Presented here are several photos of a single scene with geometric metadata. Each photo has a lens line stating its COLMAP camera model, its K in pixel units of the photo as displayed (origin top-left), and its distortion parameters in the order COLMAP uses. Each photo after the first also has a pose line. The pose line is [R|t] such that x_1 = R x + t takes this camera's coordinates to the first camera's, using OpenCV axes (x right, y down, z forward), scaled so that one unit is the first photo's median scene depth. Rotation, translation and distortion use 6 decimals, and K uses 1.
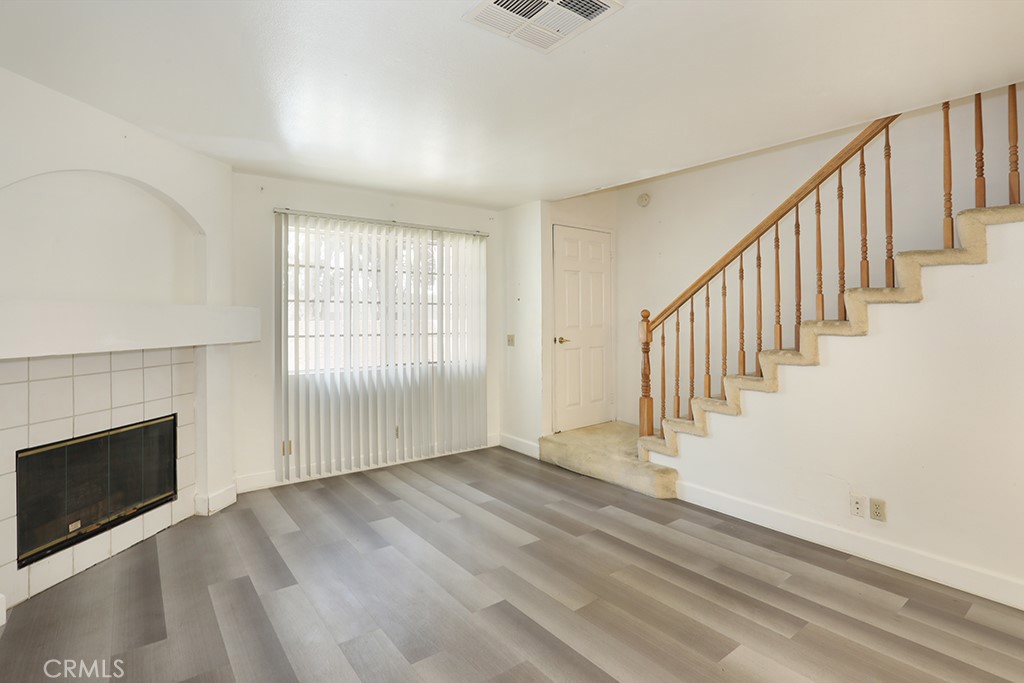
lens RADIAL K [[509.5, 0, 511.1], [0, 509.5, 305.5], [0, 0, 1]] dist [-0.020631, 0.001678]
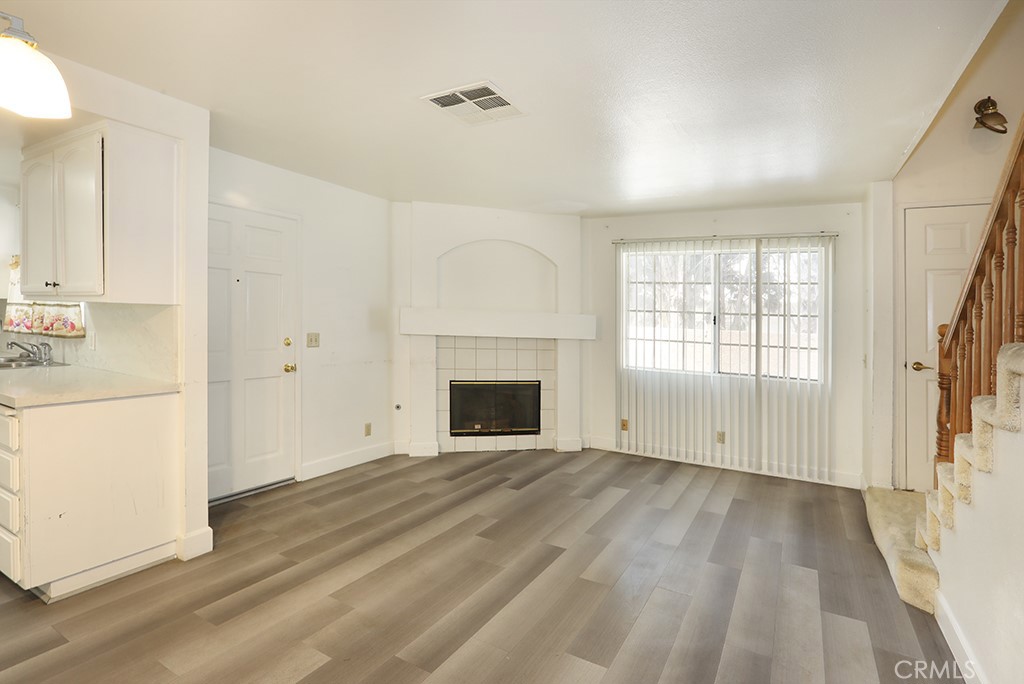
lens RADIAL K [[505.9, 0, 513.9], [0, 505.9, 318.4], [0, 0, 1]] dist [-0.058425, 0.035538]
pose [[0.395361, 0.013292, -0.918430, 0.766772], [-0.014065, 0.999866, 0.008416, 0.003409], [0.918418, 0.009591, 0.395495, 0.281186]]
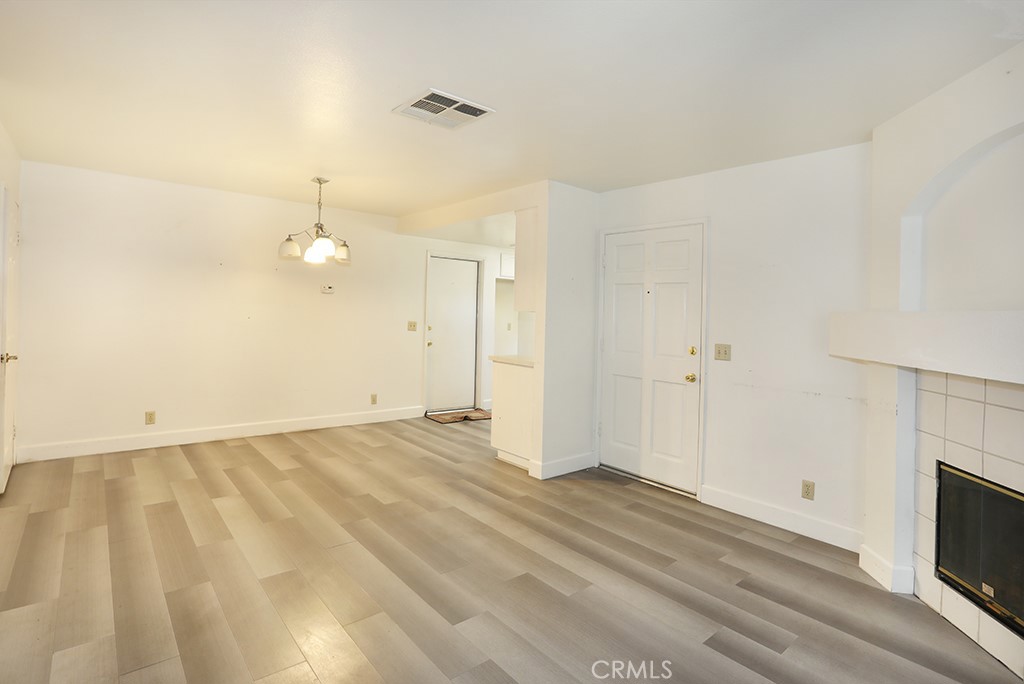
lens RADIAL K [[503.5, 0, 526.7], [0, 503.5, 341.3], [0, 0, 1]] dist [-0.059178, 0.023674]
pose [[-0.996020, -0.030668, -0.083682, -0.039079], [-0.033377, 0.998957, 0.031175, 0.030711], [0.082639, 0.033844, -0.996005, 1.355111]]
